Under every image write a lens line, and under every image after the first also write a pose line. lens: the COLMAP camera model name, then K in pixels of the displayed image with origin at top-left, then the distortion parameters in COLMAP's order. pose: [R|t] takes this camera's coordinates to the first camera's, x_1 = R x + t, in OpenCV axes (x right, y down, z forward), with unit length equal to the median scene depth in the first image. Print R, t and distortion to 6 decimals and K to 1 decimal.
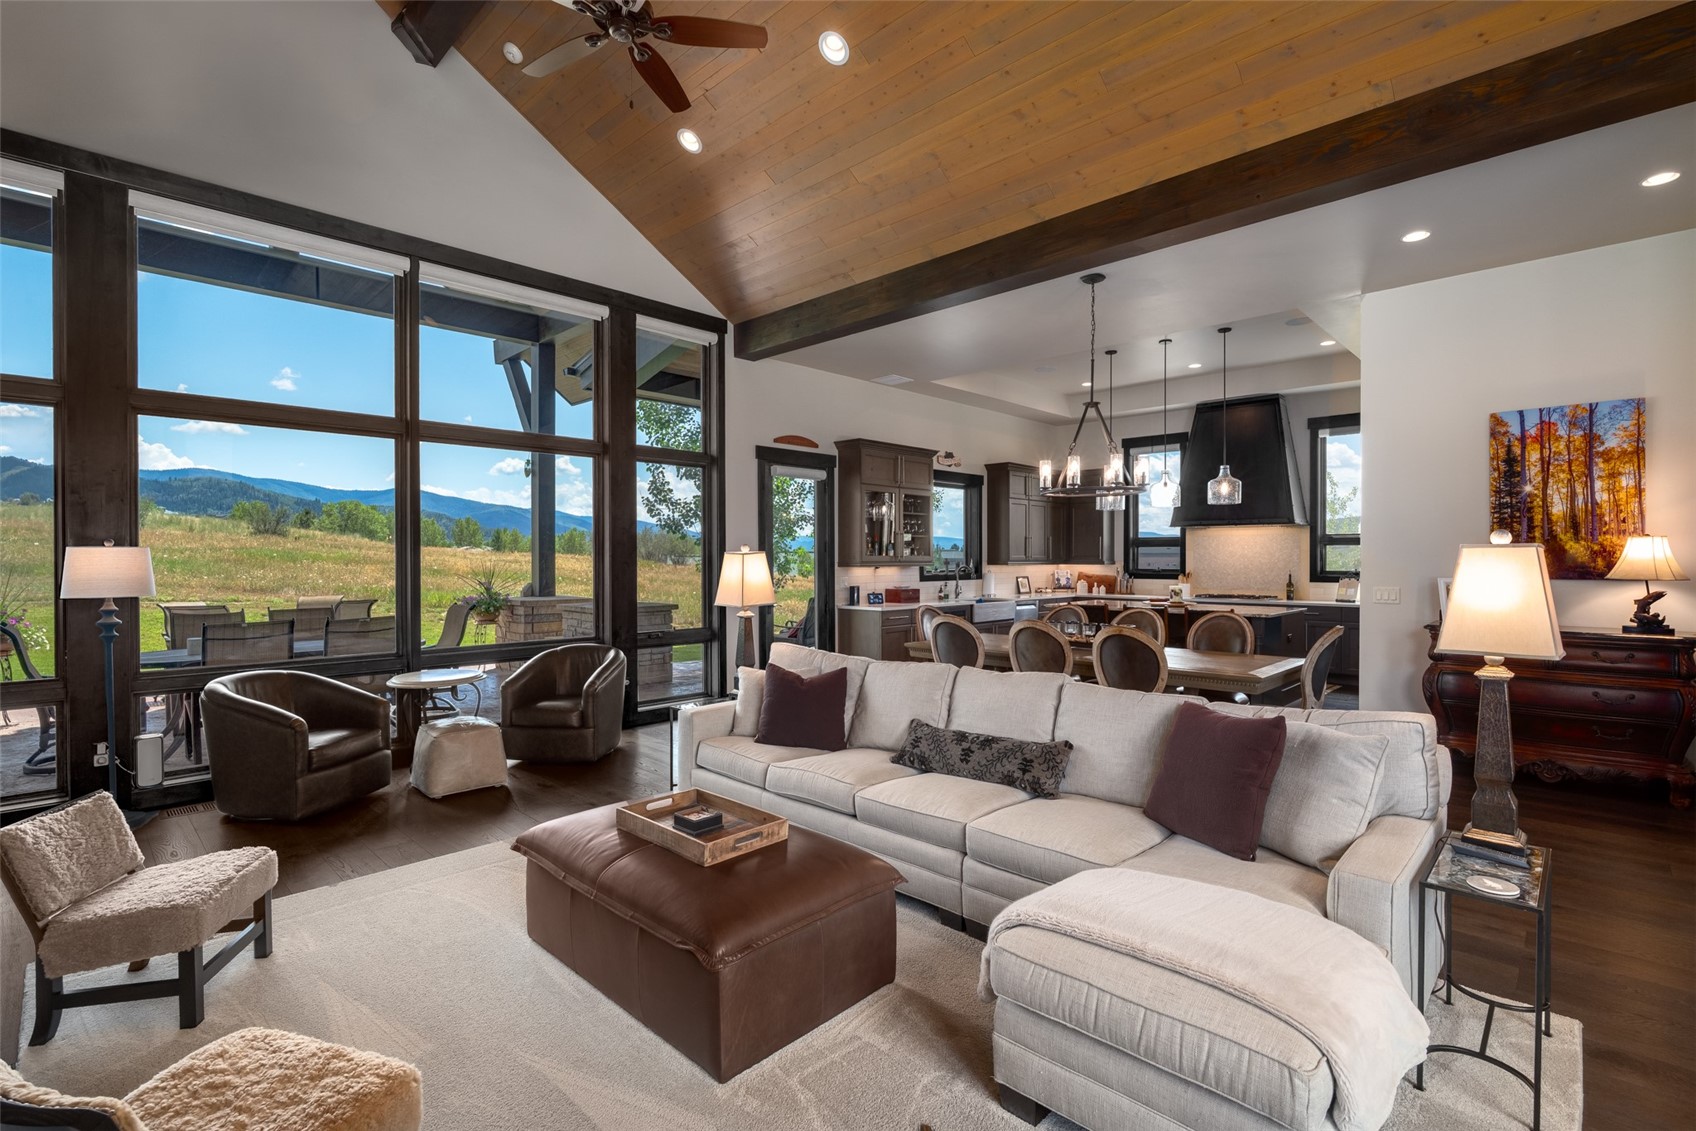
lens RADIAL K [[793.9, 0, 846.5], [0, 793.9, 567.8], [0, 0, 1]] dist [-0.001898, 0.000570]
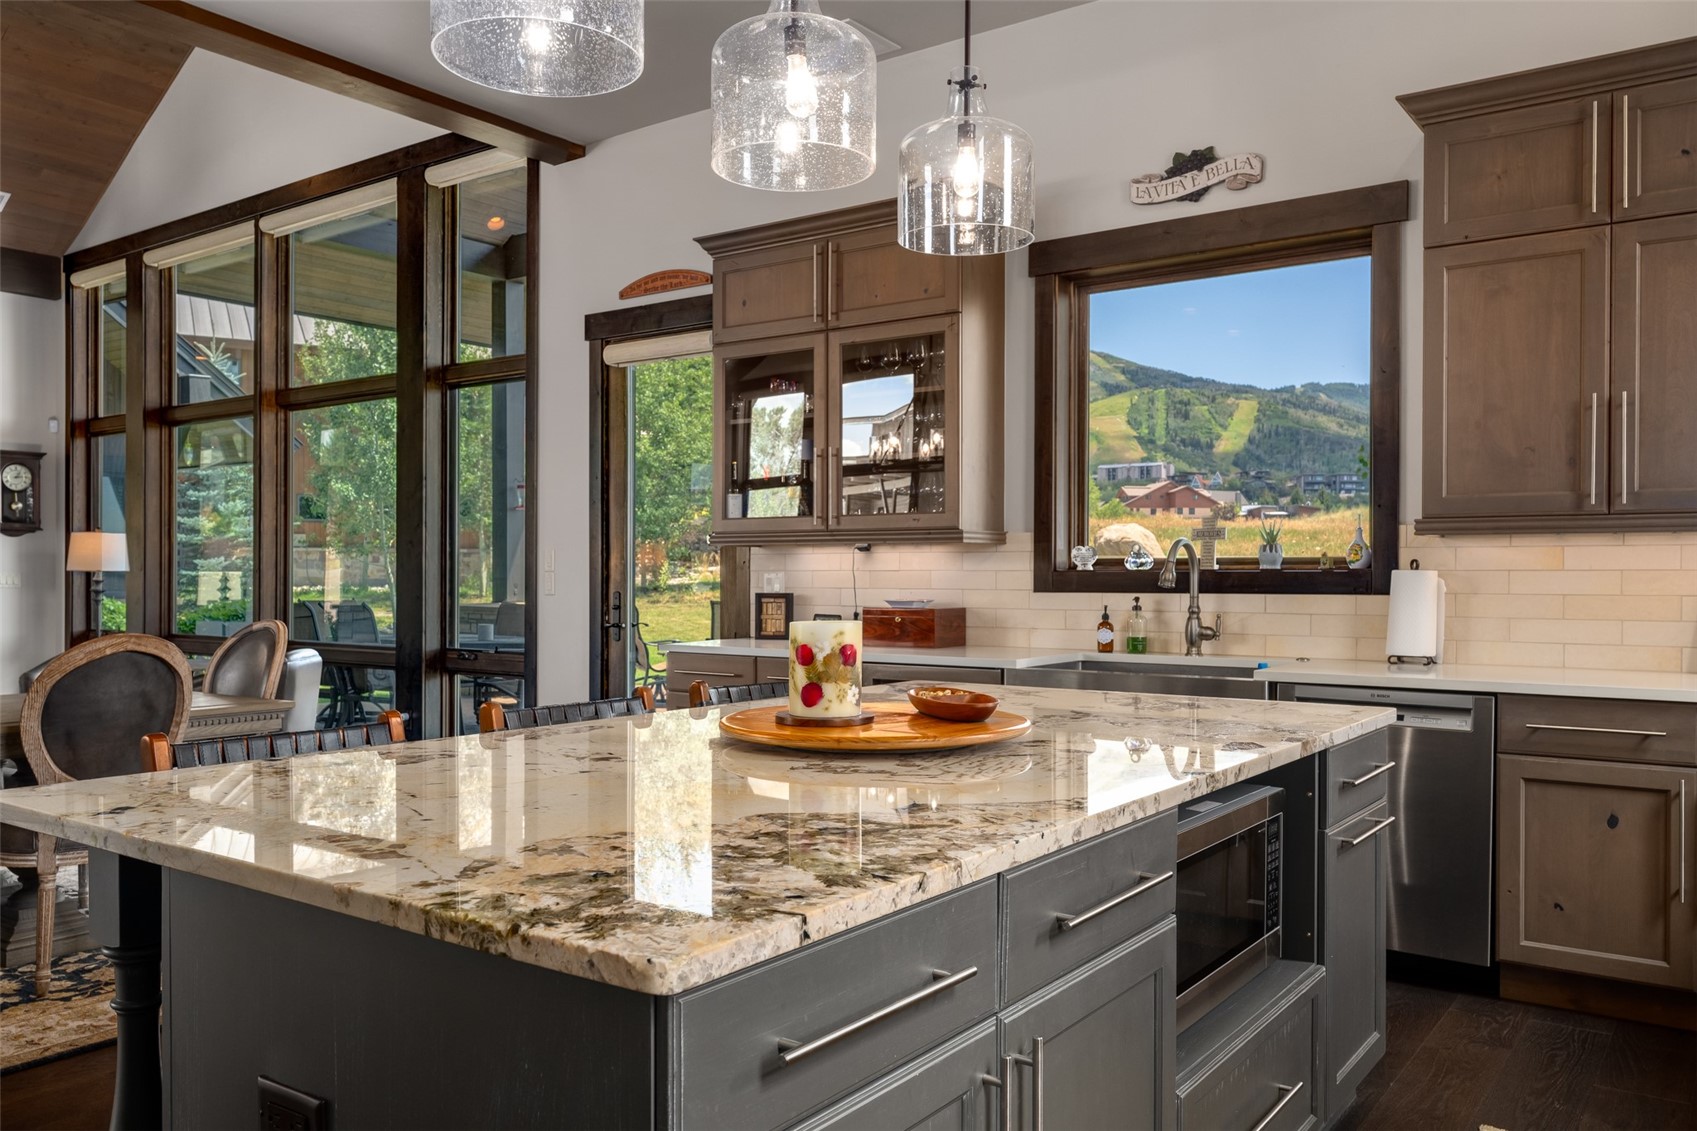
lens RADIAL K [[1284.7, 0, 848.5], [0, 1284.7, 565.5], [0, 0, 1]] dist [0.002266, 0.006678]
pose [[0.143450, -0.004017, -0.989649, 0.851408], [-0.012629, 0.999903, -0.005890, 0.015523], [0.989577, 0.013344, 0.143386, 1.198039]]
